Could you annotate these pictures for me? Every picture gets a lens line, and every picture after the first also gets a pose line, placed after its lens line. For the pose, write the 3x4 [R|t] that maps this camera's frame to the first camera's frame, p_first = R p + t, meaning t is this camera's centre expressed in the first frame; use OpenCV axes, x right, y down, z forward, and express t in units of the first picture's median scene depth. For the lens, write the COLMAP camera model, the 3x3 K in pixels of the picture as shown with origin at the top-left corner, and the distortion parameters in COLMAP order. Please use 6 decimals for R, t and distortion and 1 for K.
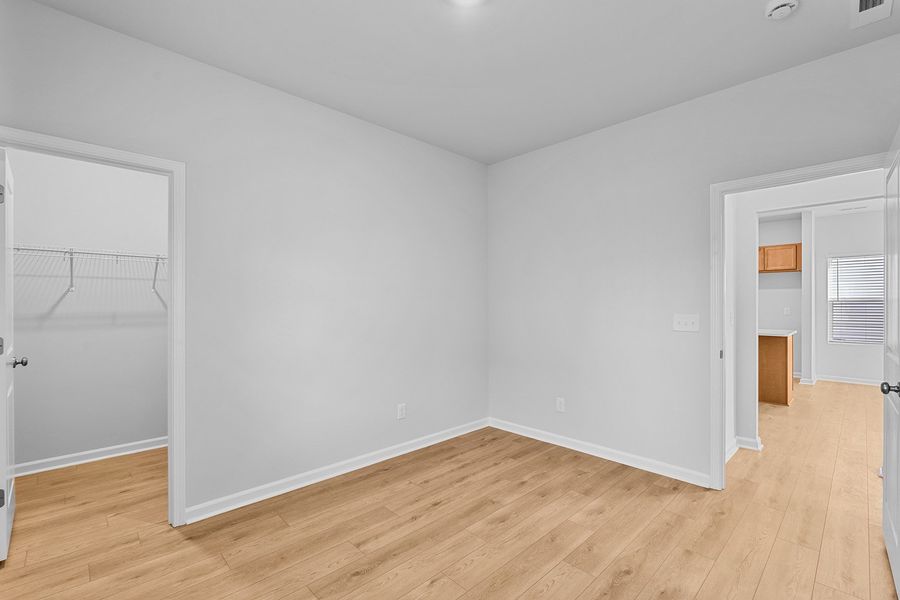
lens RADIAL K [[400.7, 0, 445.3], [0, 400.7, 303.8], [0, 0, 1]] dist [-0.003895, -0.000022]
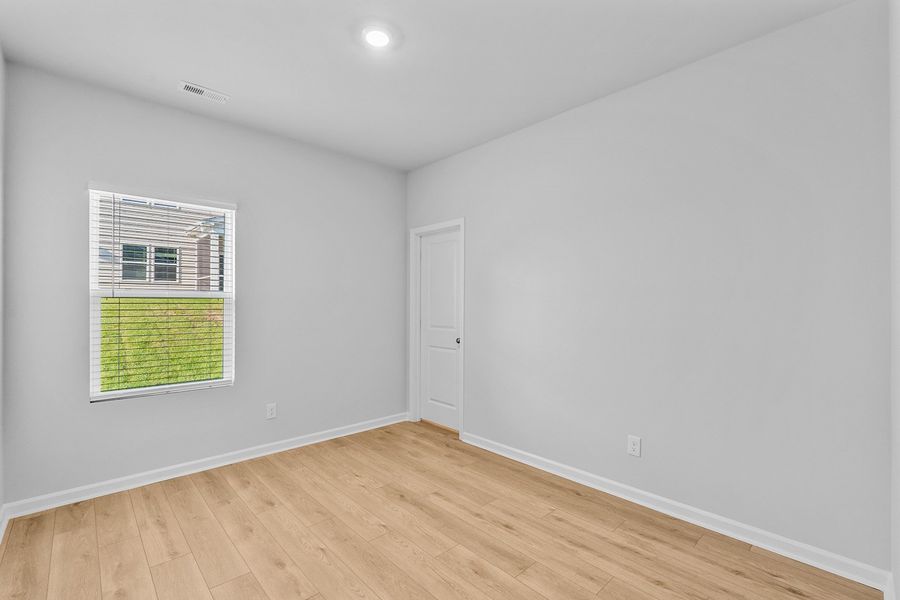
lens RADIAL K [[407.0, 0, 452.4], [0, 407.0, 298.0], [0, 0, 1]] dist [0.010332, -0.007316]
pose [[-0.014898, -0.016278, -0.999757, 0.868026], [-0.004238, 0.999860, -0.016217, 0.005331], [0.999880, 0.003995, -0.014965, 0.858301]]
